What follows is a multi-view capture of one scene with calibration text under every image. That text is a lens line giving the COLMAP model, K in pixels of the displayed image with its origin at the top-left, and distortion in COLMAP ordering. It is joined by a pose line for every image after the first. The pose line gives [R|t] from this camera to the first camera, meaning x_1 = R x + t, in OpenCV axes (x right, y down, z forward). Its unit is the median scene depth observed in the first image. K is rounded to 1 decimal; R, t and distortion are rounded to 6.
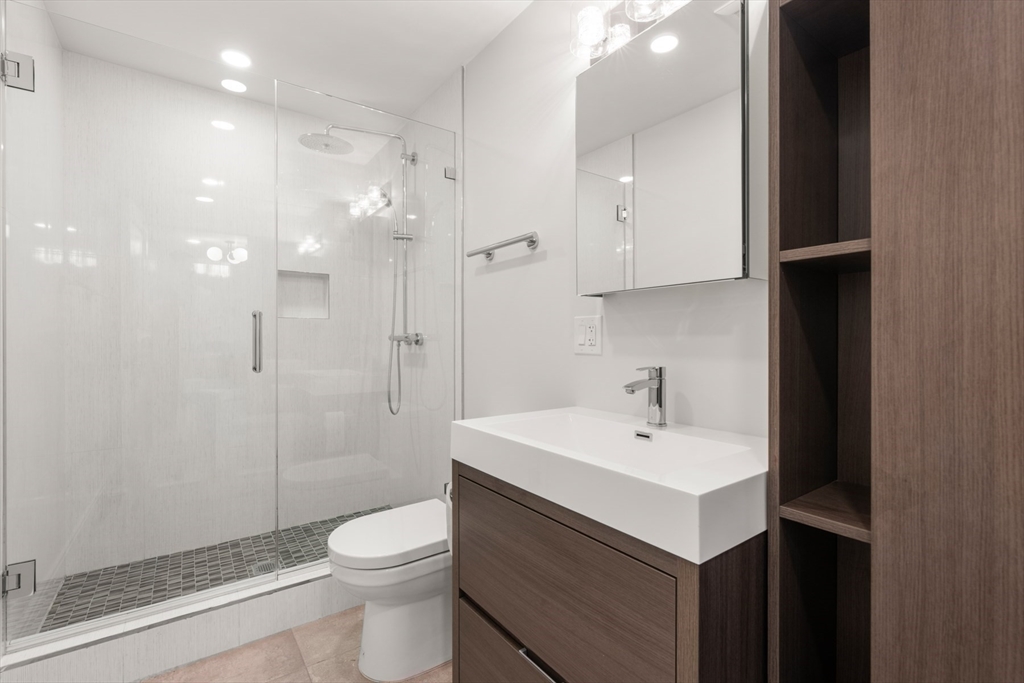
lens RADIAL K [[455.6, 0, 510.1], [0, 455.6, 339.6], [0, 0, 1]] dist [-0.001937, -0.000863]
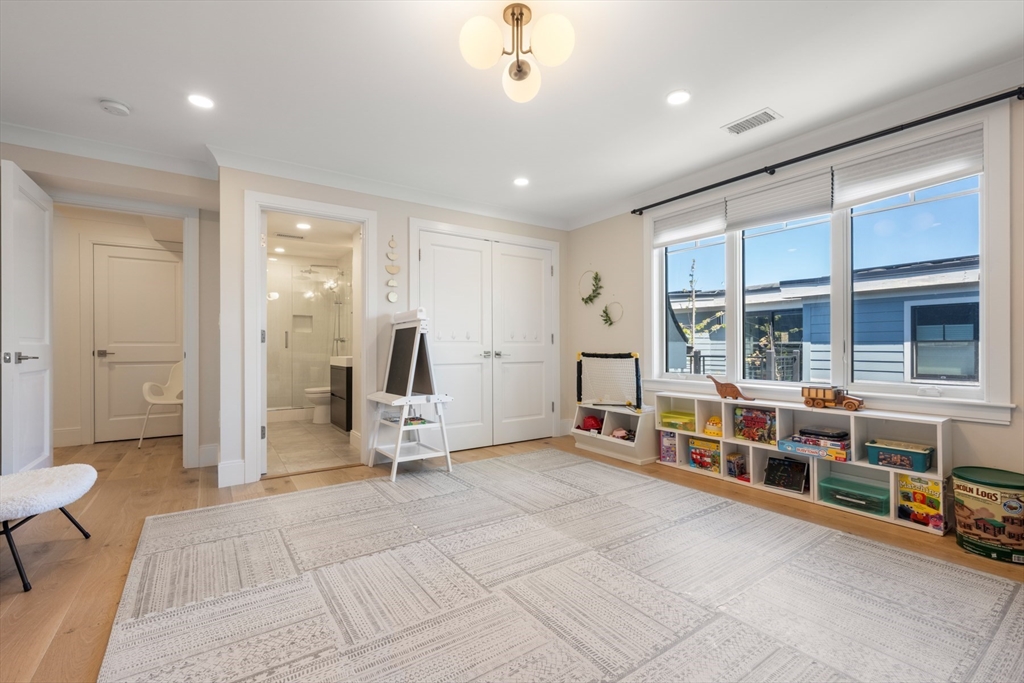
lens RADIAL K [[441.9, 0, 512.9], [0, 441.9, 343.9], [0, 0, 1]] dist [0.000611, 0.000020]
pose [[0.999820, -0.005567, -0.018132, 0.776329], [0.005471, 0.999971, -0.005316, 0.036170], [0.018161, 0.005216, 0.999821, -1.473375]]
